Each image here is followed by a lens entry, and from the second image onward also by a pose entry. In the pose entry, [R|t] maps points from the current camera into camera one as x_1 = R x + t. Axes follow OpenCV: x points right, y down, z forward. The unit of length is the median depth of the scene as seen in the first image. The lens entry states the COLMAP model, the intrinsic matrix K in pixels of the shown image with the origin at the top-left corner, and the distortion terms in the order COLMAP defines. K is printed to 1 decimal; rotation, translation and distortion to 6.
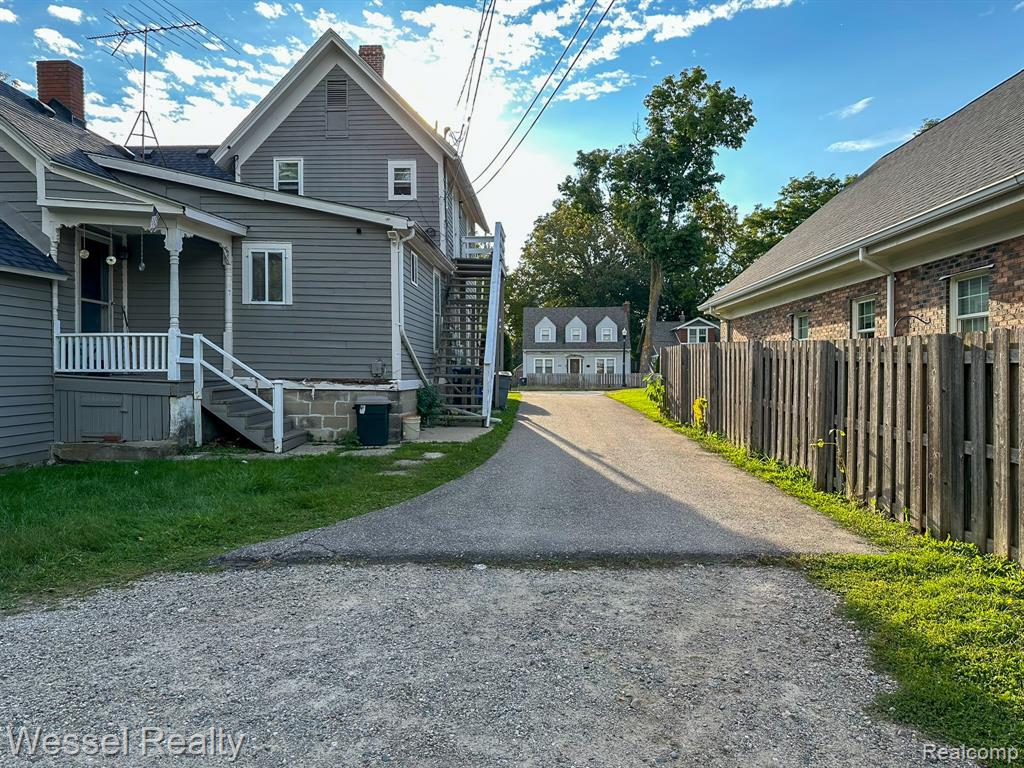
lens RADIAL K [[698.8, 0, 510.6], [0, 698.8, 370.8], [0, 0, 1]] dist [0.118711, -0.145249]
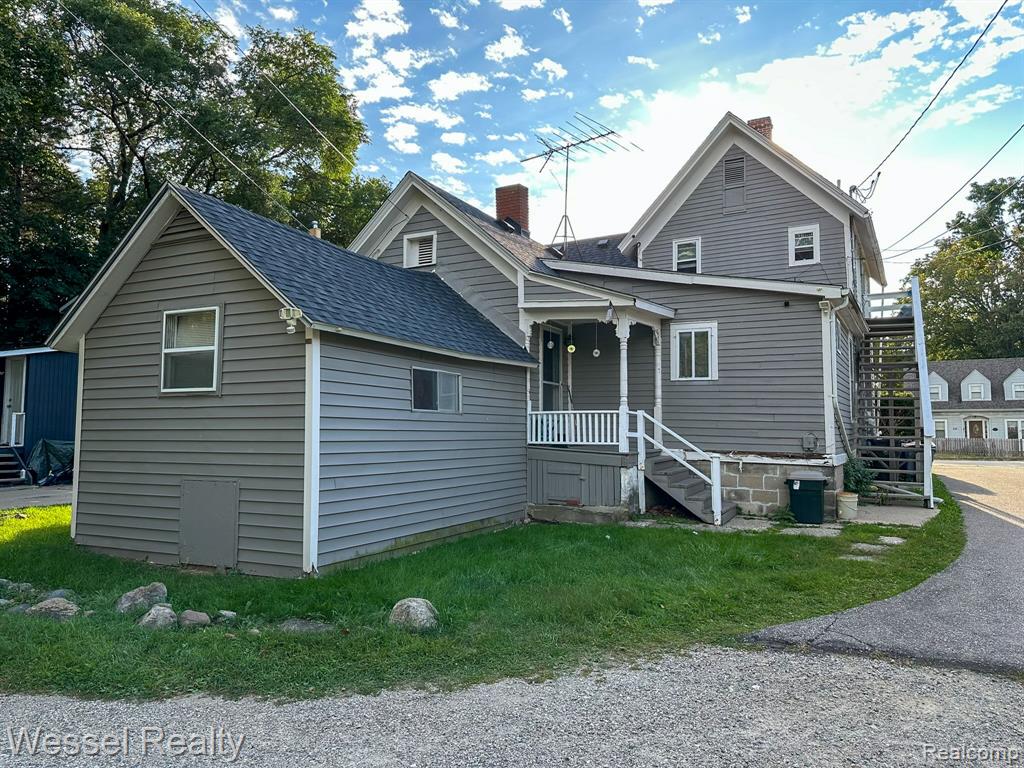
lens RADIAL K [[698.8, 0, 510.6], [0, 698.8, 370.8], [0, 0, 1]] dist [0.118711, -0.145249]
pose [[0.902238, -0.035874, -0.429744, -0.139497], [0.000338, 0.996592, -0.082483, -0.021241], [0.431239, 0.074274, 0.899176, -0.066432]]
